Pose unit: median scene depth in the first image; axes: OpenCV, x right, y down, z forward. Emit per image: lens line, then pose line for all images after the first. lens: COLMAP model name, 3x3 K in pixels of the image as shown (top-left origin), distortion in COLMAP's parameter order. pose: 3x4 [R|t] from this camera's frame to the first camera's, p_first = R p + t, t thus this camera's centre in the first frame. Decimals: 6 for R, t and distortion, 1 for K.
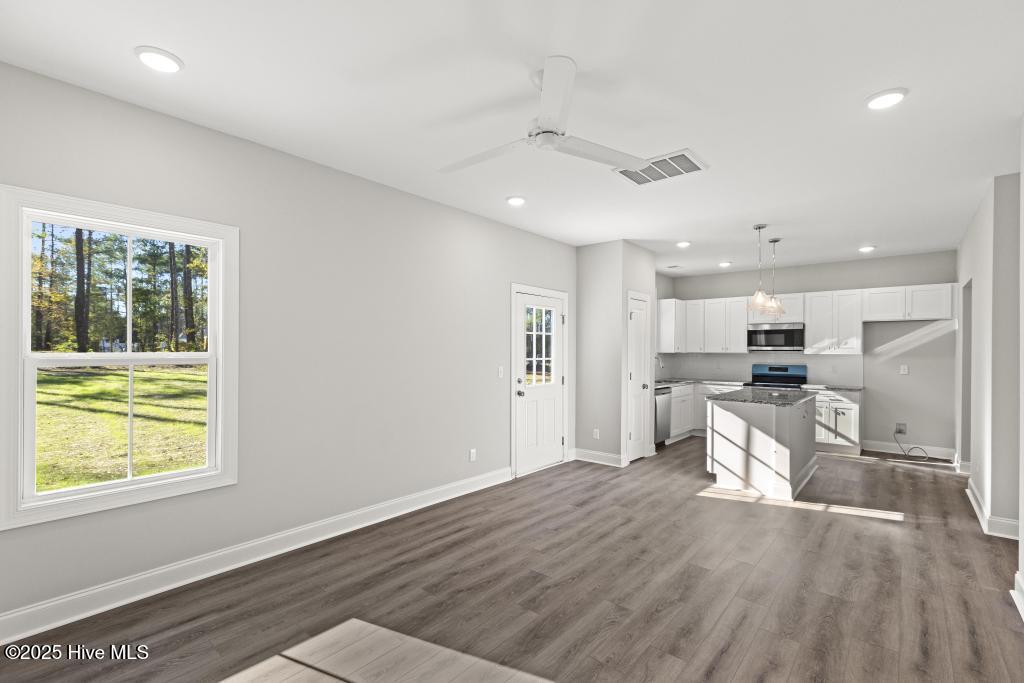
lens RADIAL K [[463.7, 0, 512.0], [0, 463.7, 341.5], [0, 0, 1]] dist [0.002246, 0.000278]
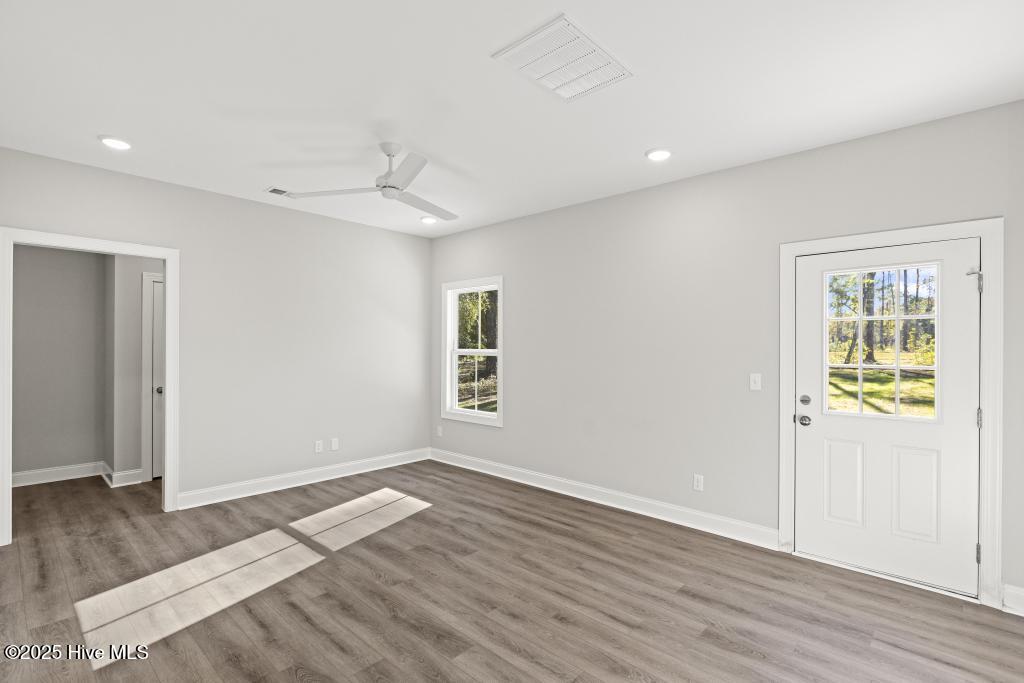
lens RADIAL K [[484.2, 0, 512.0], [0, 484.2, 341.5], [0, 0, 1]] dist [-0.013141, 0.000093]
pose [[-0.045659, -0.018484, -0.998786, 1.045782], [0.006384, 0.999803, -0.018795, 0.030159], [0.998937, -0.007234, -0.045532, 1.023178]]
